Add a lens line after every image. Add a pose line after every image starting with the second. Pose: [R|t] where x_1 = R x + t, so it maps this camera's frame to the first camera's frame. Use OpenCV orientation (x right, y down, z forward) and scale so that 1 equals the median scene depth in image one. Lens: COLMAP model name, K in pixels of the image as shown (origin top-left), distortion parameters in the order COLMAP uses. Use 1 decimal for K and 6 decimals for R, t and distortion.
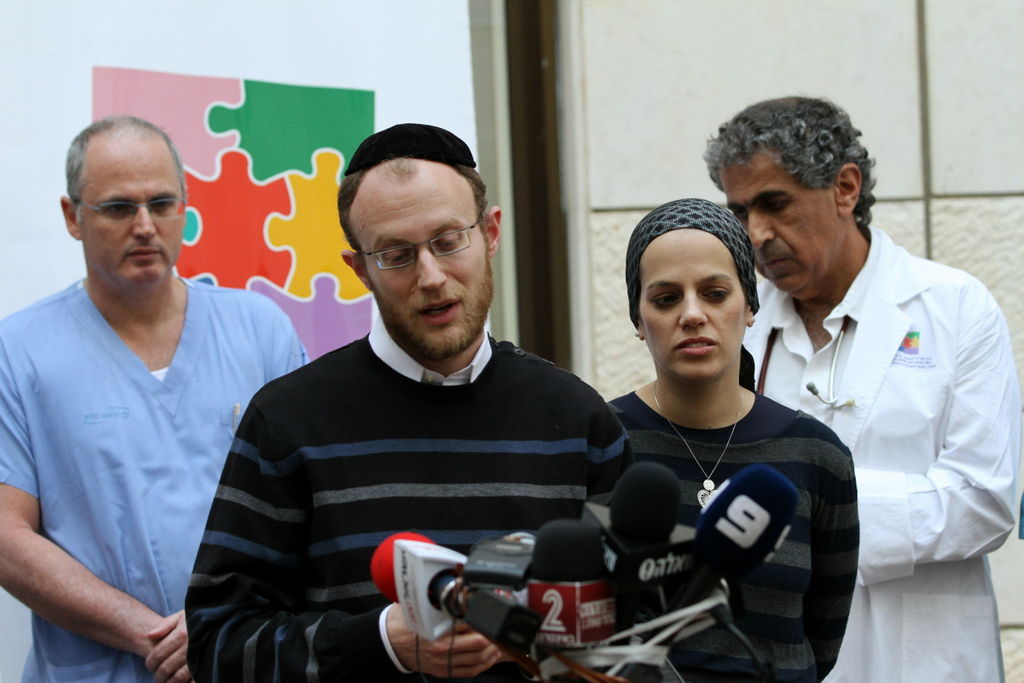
lens RADIAL K [[4111.0, 0, 507.0], [0, 4111.0, 345.7], [0, 0, 1]] dist [0.789755, 0.000000]
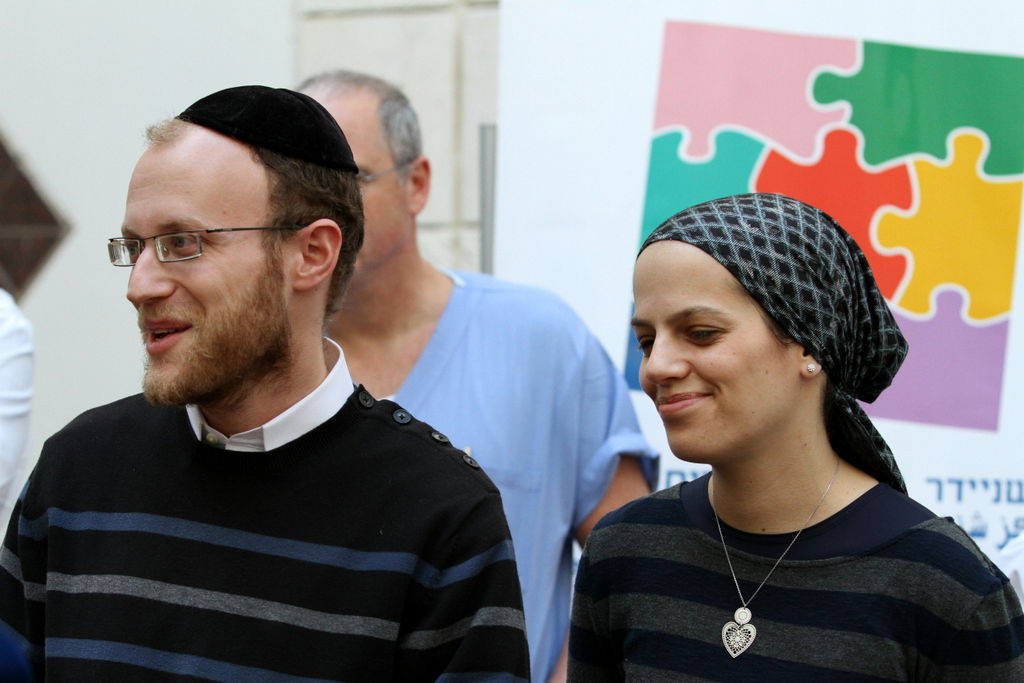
lens RADIAL K [[3534.8, 0, 511.5], [0, 3534.8, 341.4], [0, 0, 1]] dist [-0.335441, 0.000000]
pose [[0.837231, 0.062804, -0.543232, 0.313928], [-0.058844, 0.997962, 0.024685, -0.022478], [0.543675, 0.011299, 0.839220, 0.470579]]
